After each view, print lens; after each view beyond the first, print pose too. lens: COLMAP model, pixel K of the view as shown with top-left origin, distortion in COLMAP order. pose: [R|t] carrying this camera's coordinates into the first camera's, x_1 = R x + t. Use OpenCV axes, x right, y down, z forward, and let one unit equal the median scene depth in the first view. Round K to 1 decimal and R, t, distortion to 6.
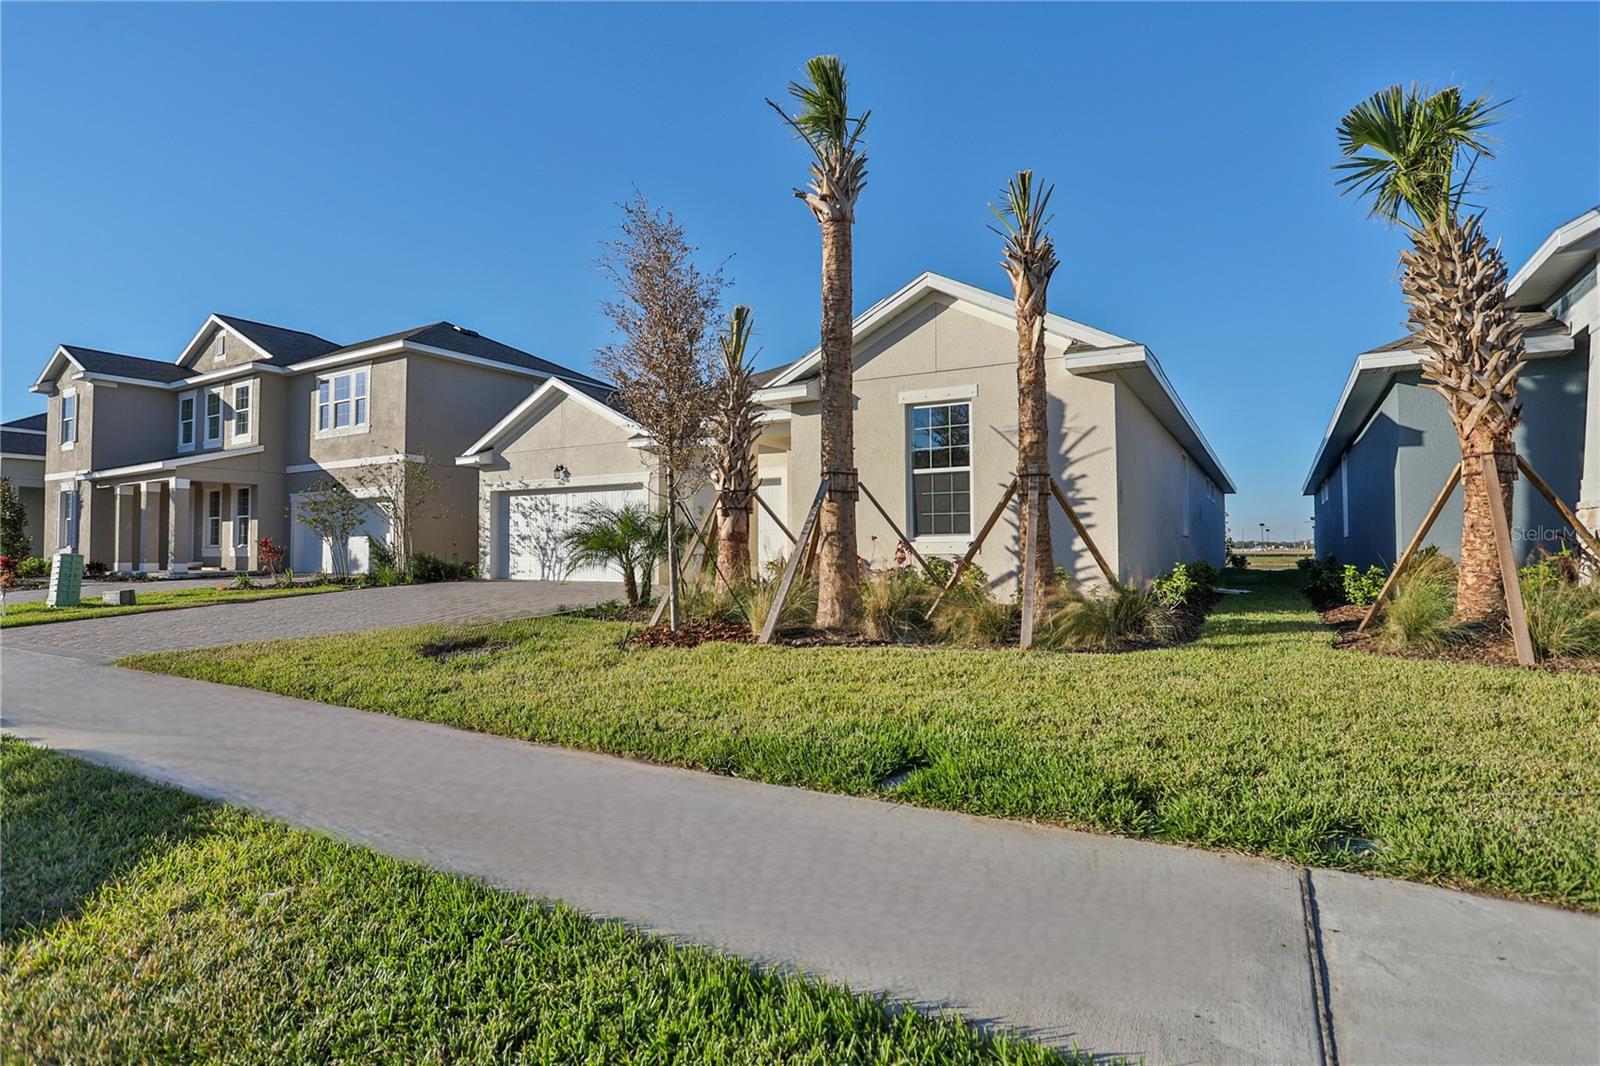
lens RADIAL K [[816.8, 0, 800.0], [0, 816.8, 533.0], [0, 0, 1]] dist [-0.064211, 0.019721]
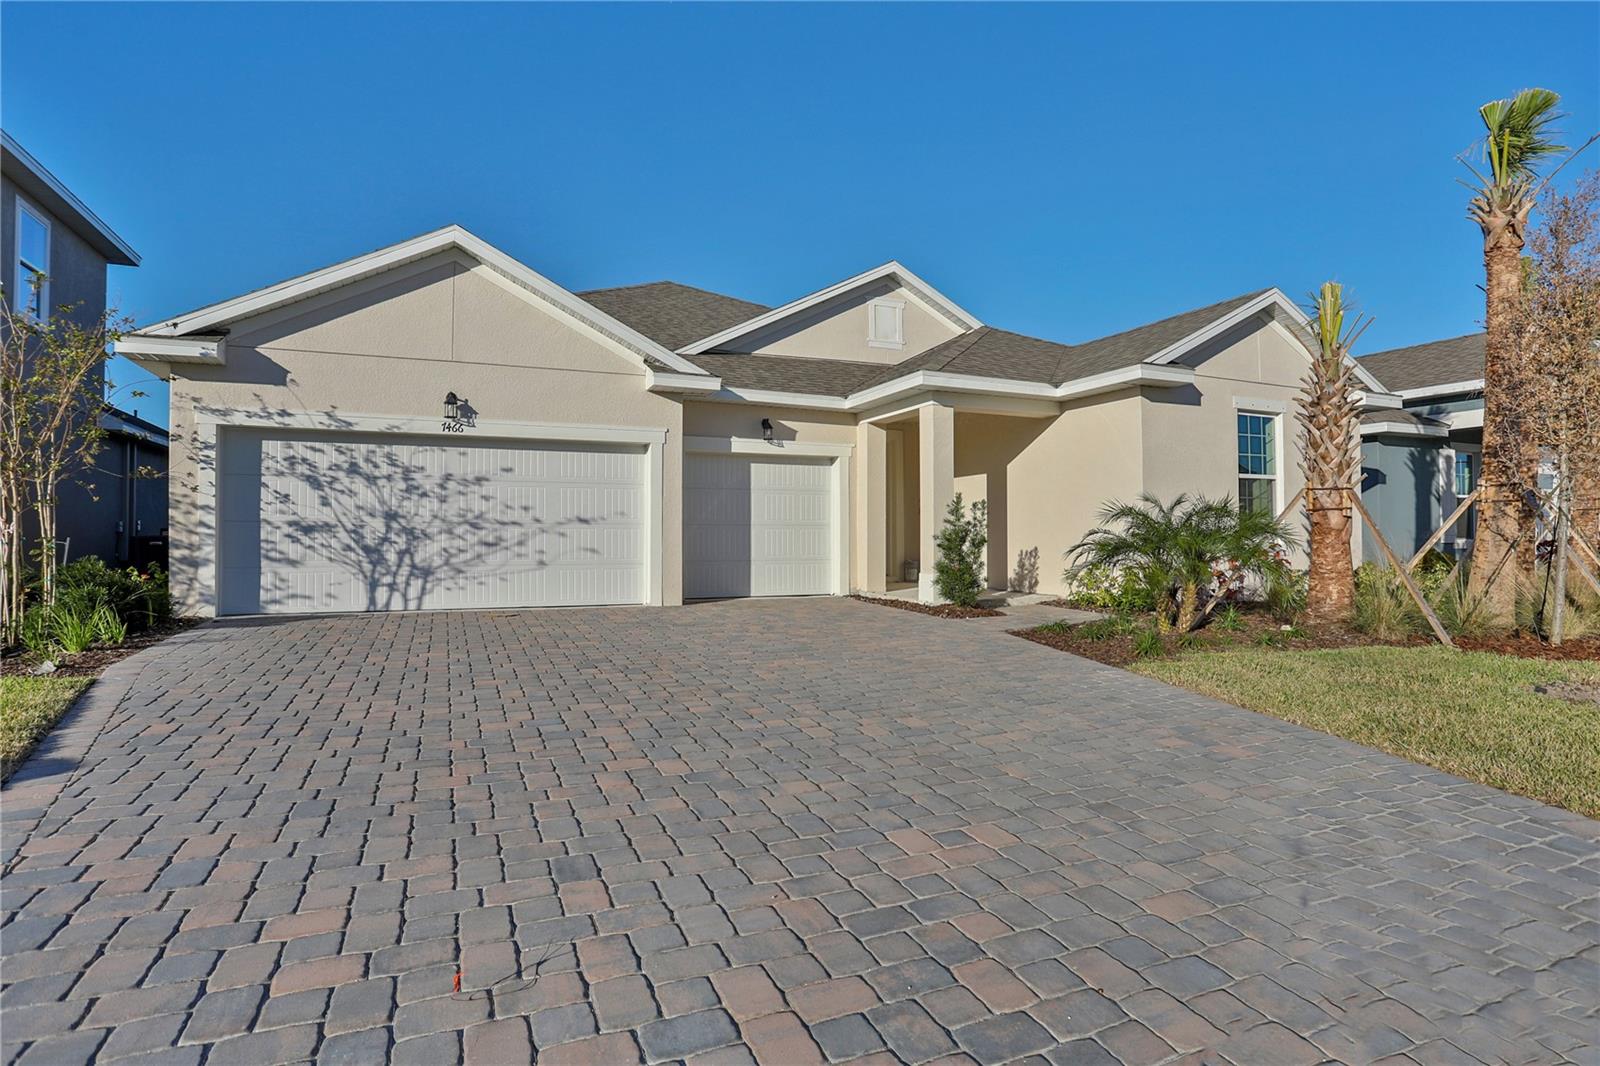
lens RADIAL K [[816.8, 0, 800.0], [0, 816.8, 533.0], [0, 0, 1]] dist [-0.064211, 0.019721]
pose [[0.587443, 0.012165, 0.809174, -0.563679], [-0.017257, 0.999848, -0.002503, 0.004947], [-0.809081, -0.012494, 0.587564, 0.484426]]
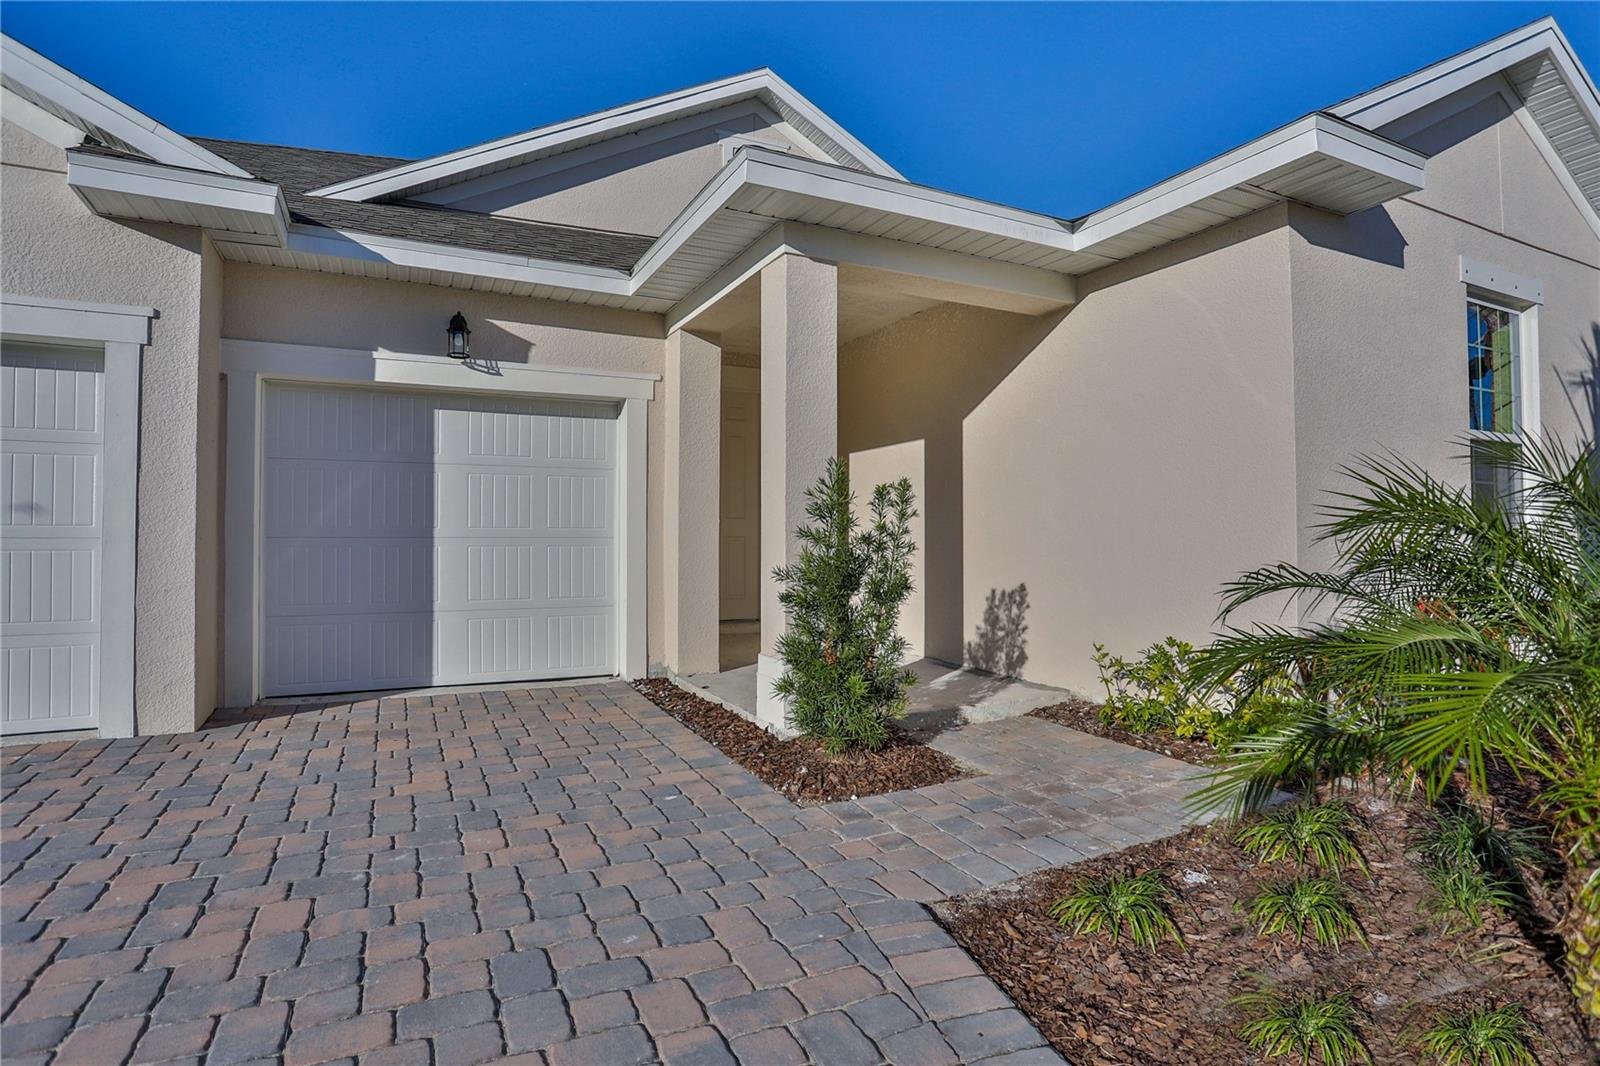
lens RADIAL K [[816.8, 0, 800.0], [0, 816.8, 533.0], [0, 0, 1]] dist [-0.064211, 0.019721]
pose [[0.545596, 0.009504, 0.837994, -0.251560], [-0.017921, 0.999839, 0.000328, -0.006219], [-0.837857, -0.015197, 0.545679, 0.608349]]
